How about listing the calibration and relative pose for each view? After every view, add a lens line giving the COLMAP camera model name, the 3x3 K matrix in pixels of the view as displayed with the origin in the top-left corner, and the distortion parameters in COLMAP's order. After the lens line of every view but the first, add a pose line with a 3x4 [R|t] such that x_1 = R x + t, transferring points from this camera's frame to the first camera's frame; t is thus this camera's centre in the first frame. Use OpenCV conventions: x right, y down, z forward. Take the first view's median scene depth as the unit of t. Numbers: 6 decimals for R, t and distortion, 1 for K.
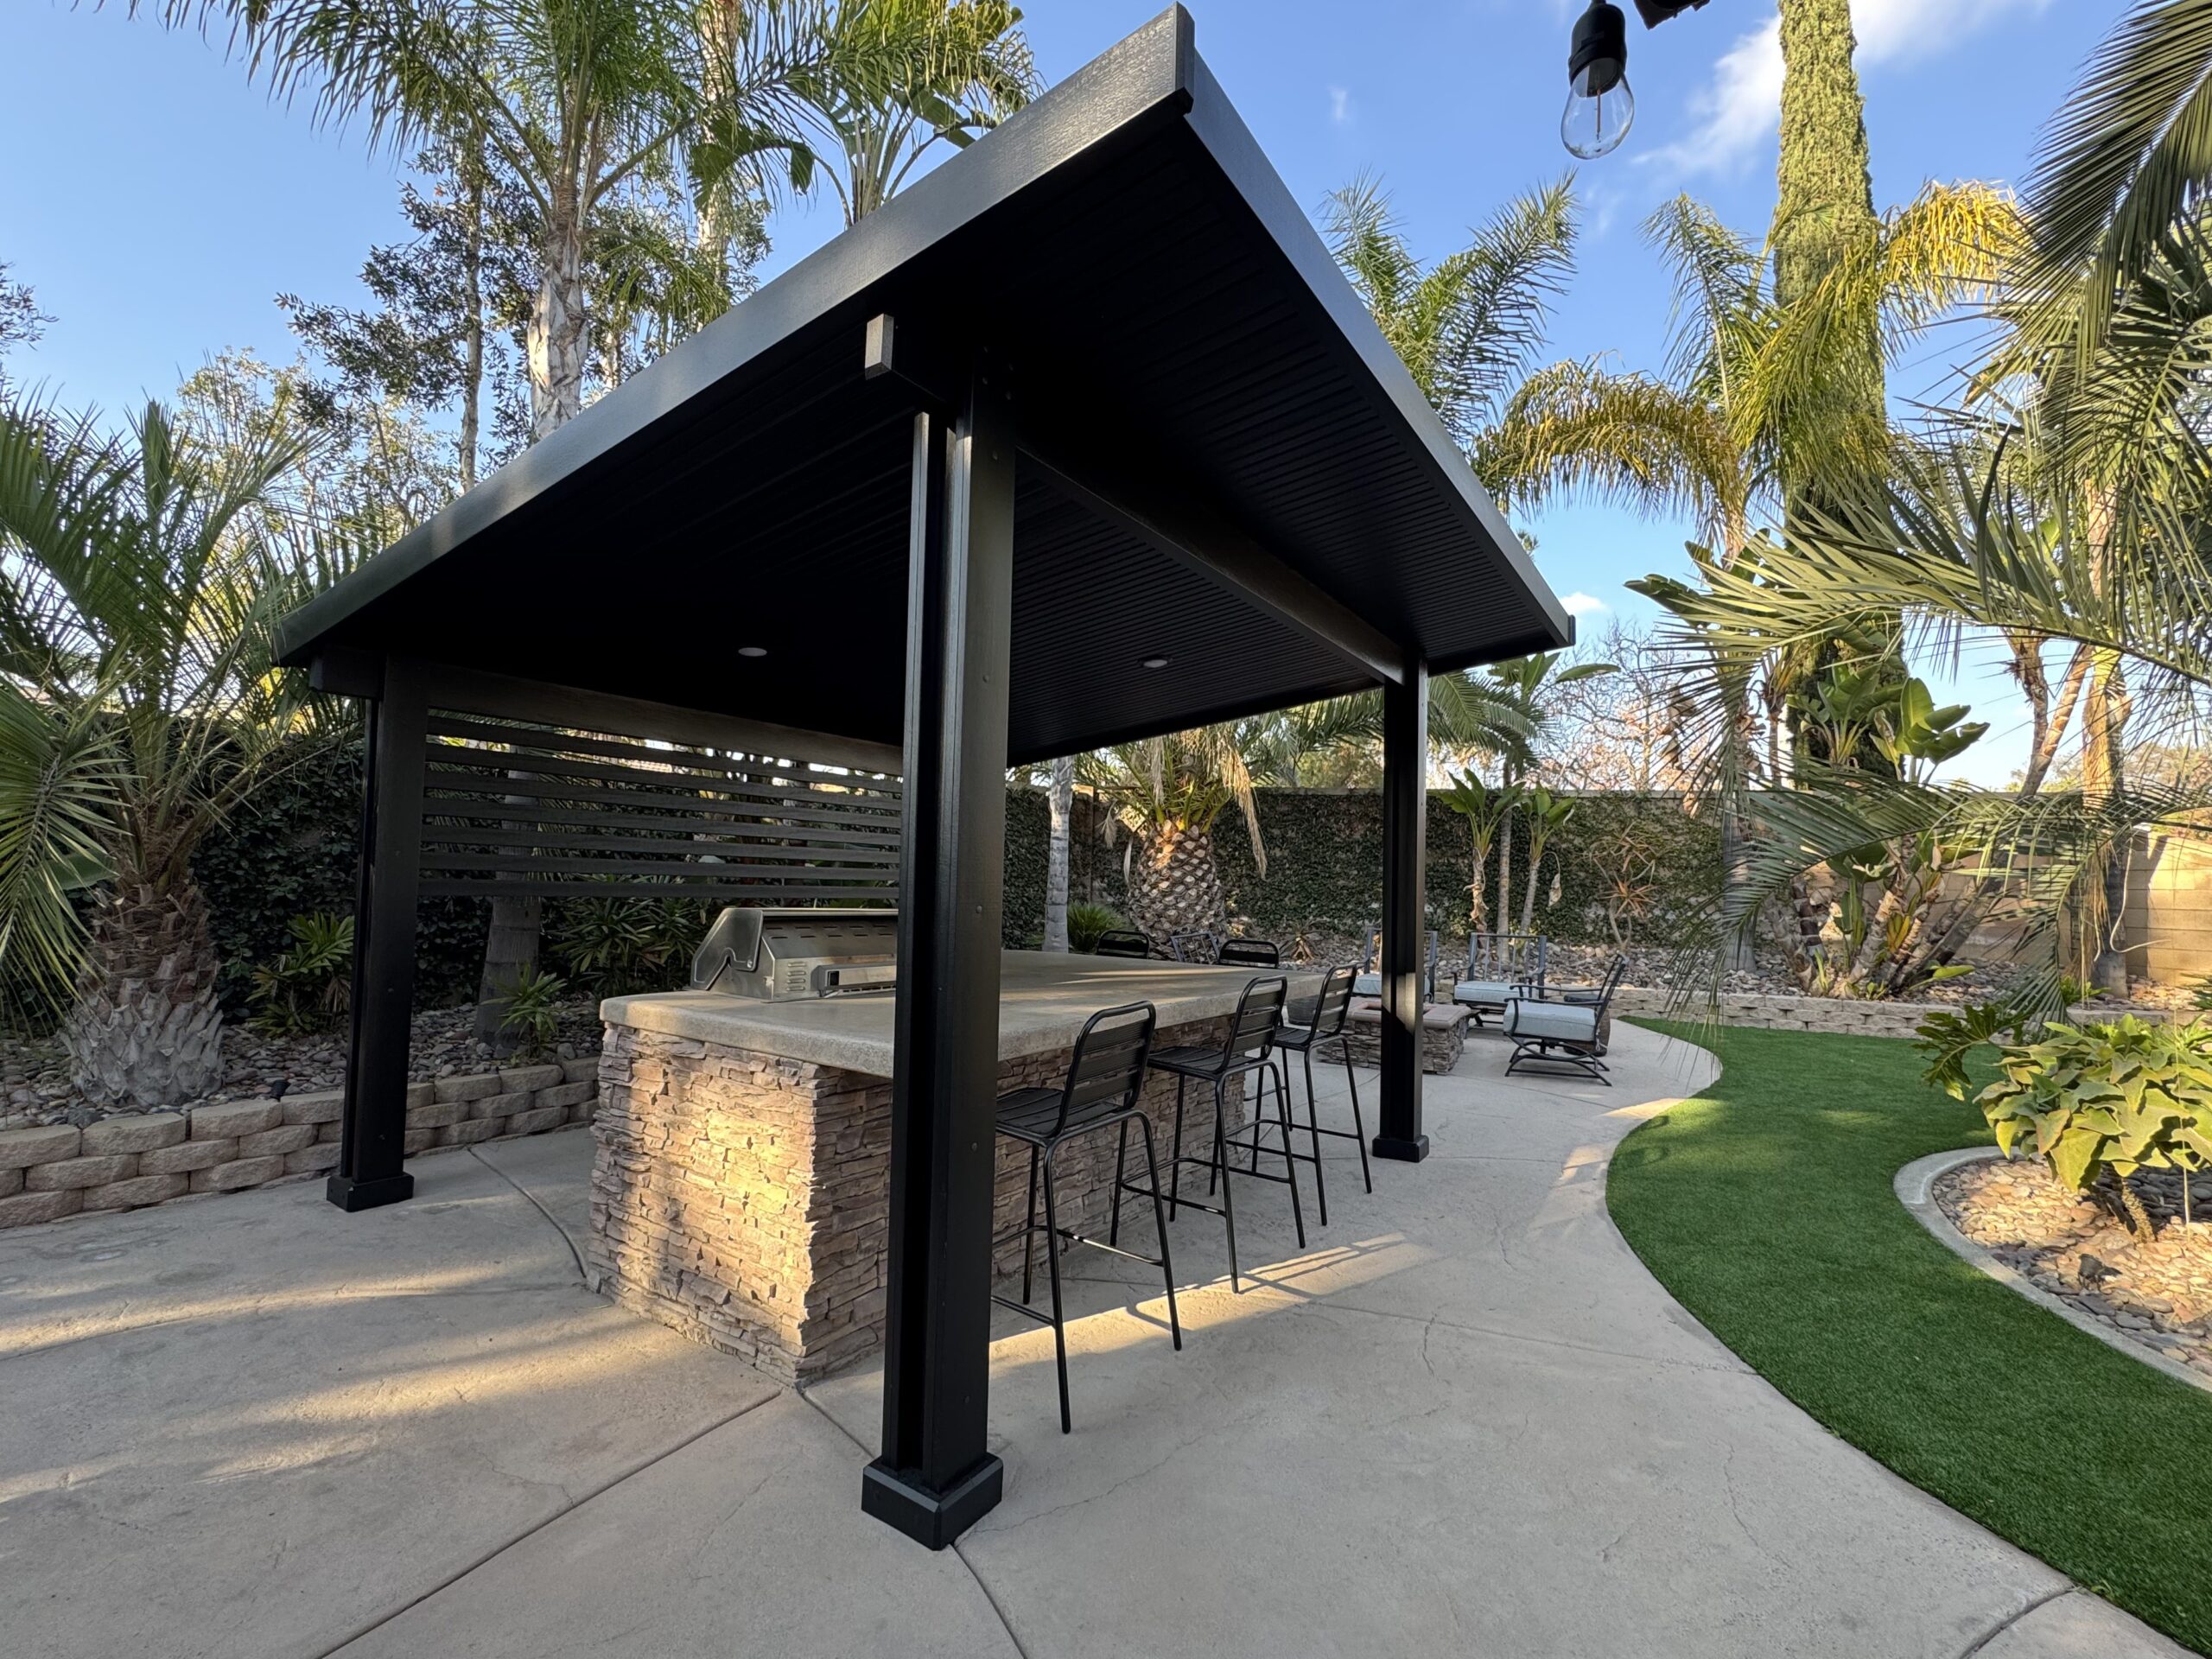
lens RADIAL K [[975.1, 0, 1105.9], [0, 975.1, 822.8], [0, 0, 1]] dist [-0.001698, -0.000363]
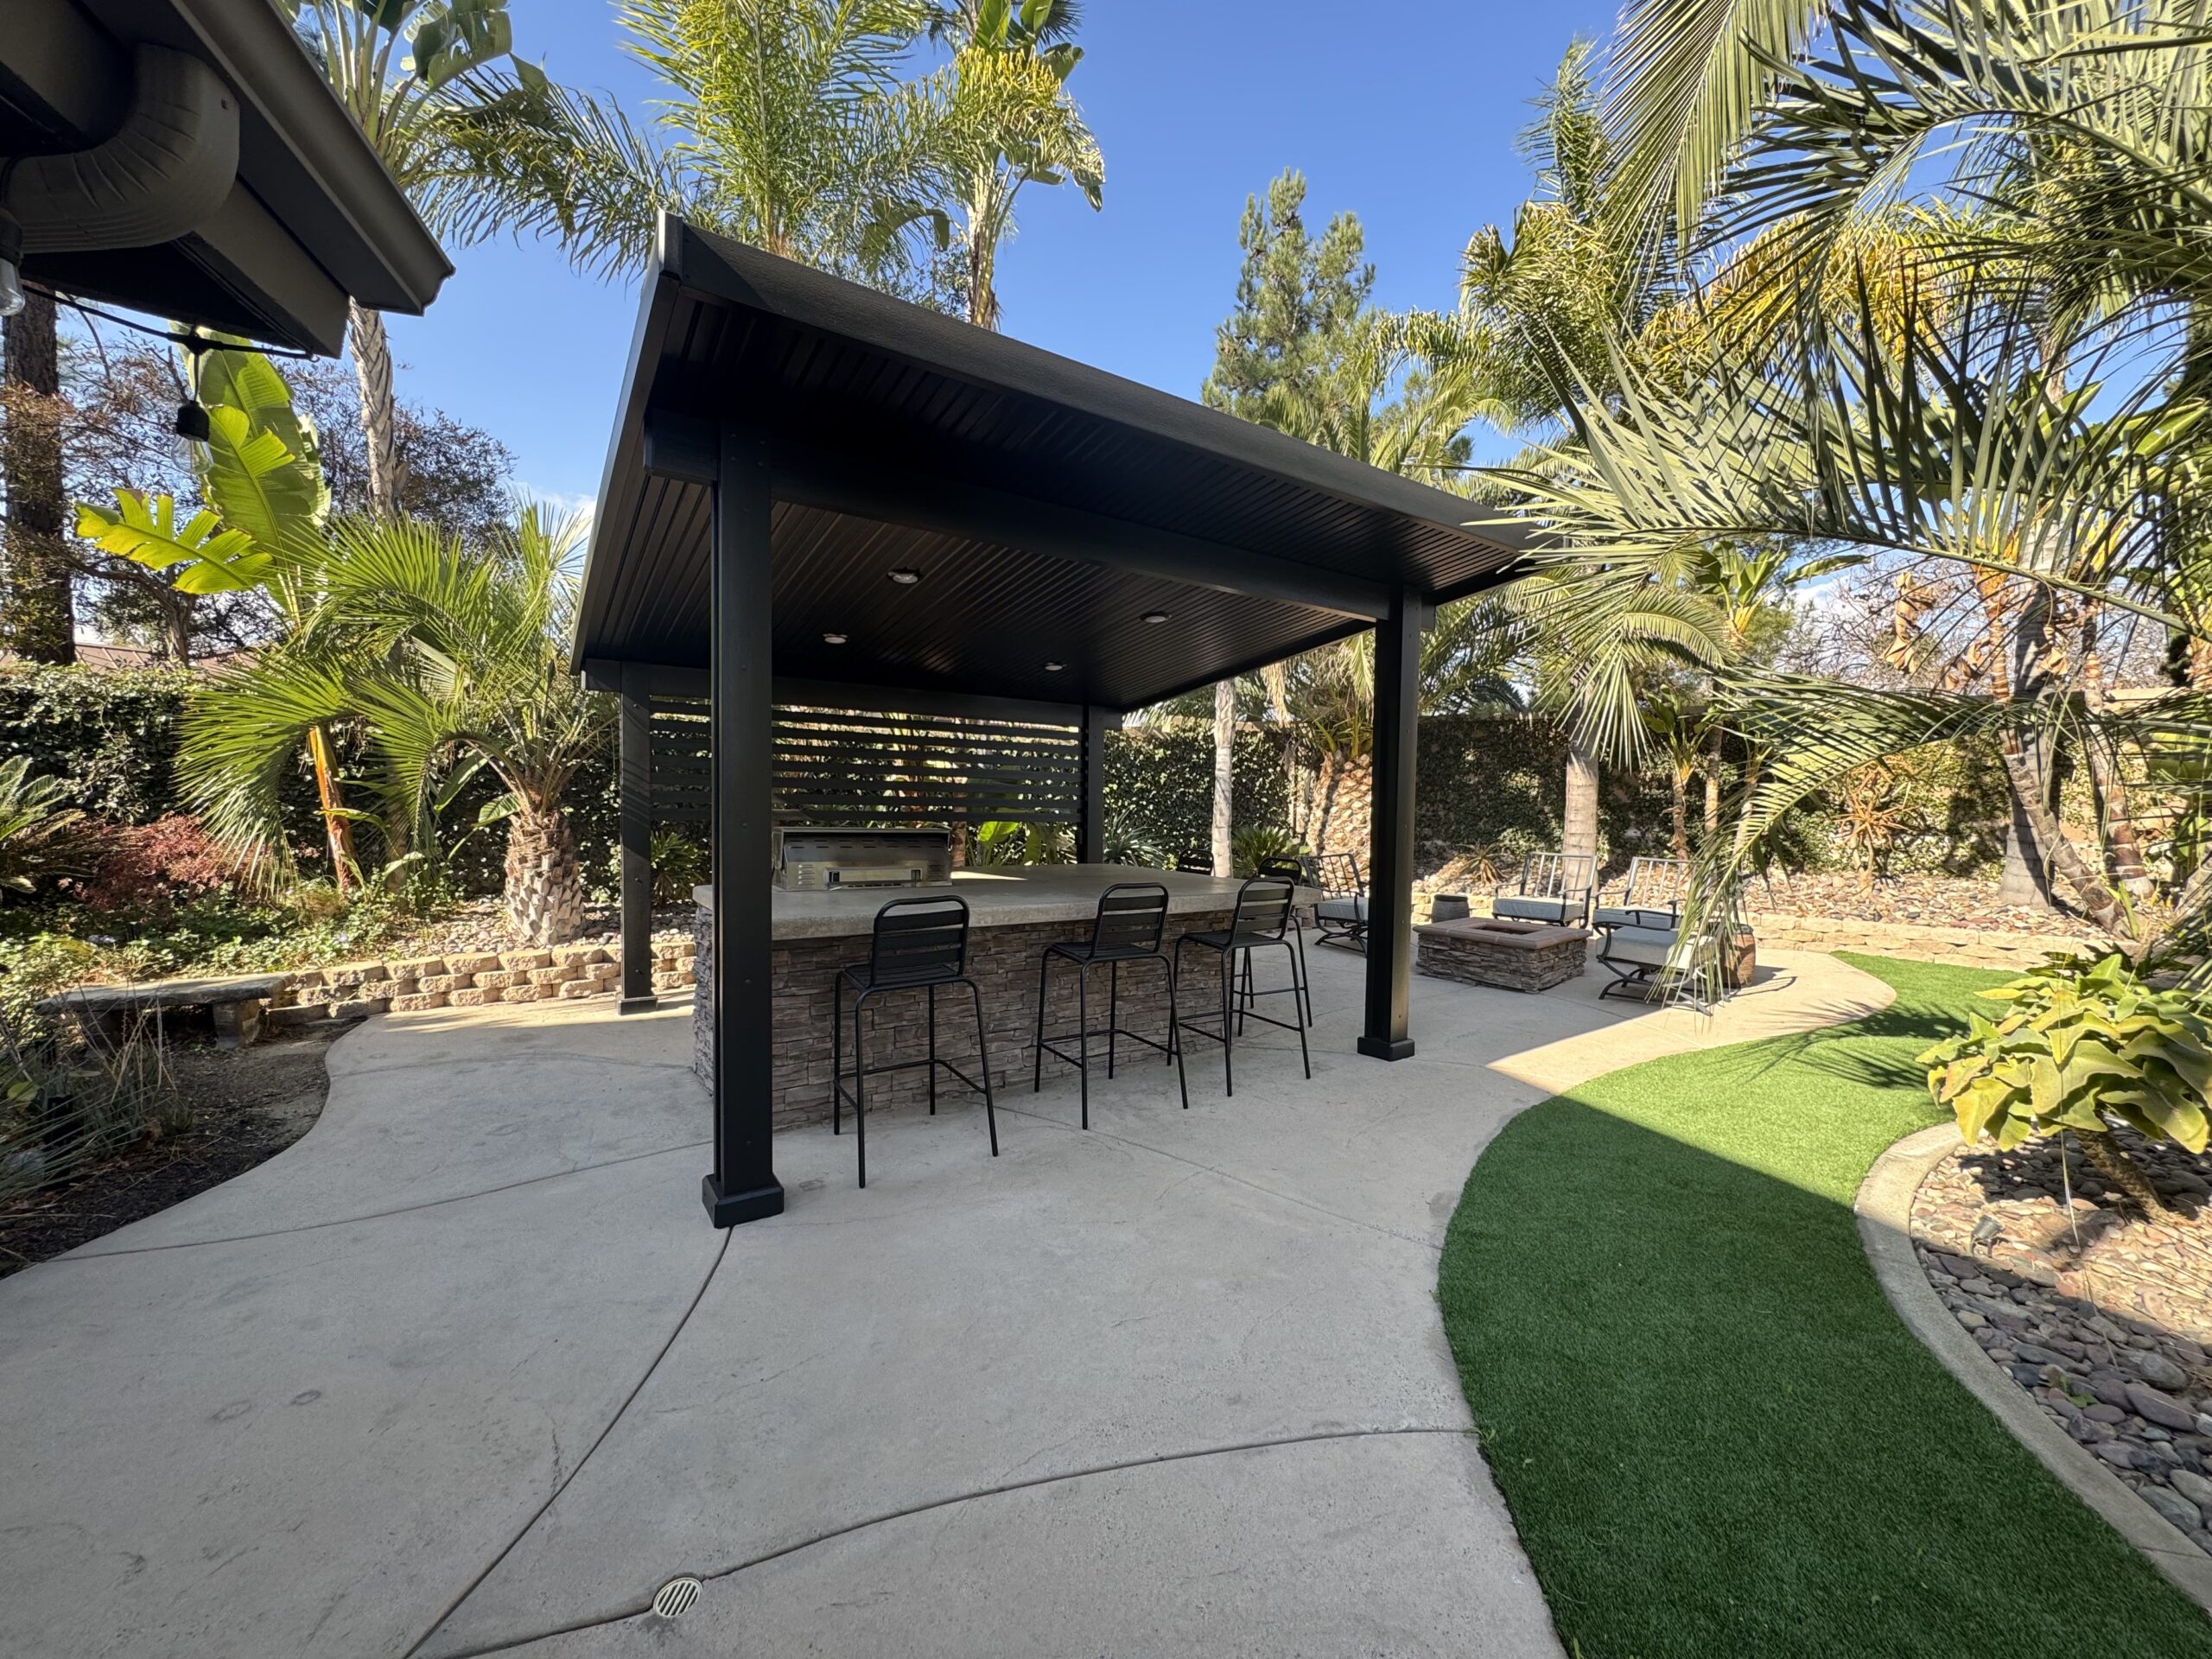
lens RADIAL K [[884.6, 0, 1107.4], [0, 884.6, 833.7], [0, 0, 1]] dist [-0.002807, -0.000083]
pose [[0.925477, 0.003002, -0.378791, 0.575272], [0.029990, 0.996249, 0.081168, 0.006223], [0.377614, -0.086479, 0.921916, -0.017627]]
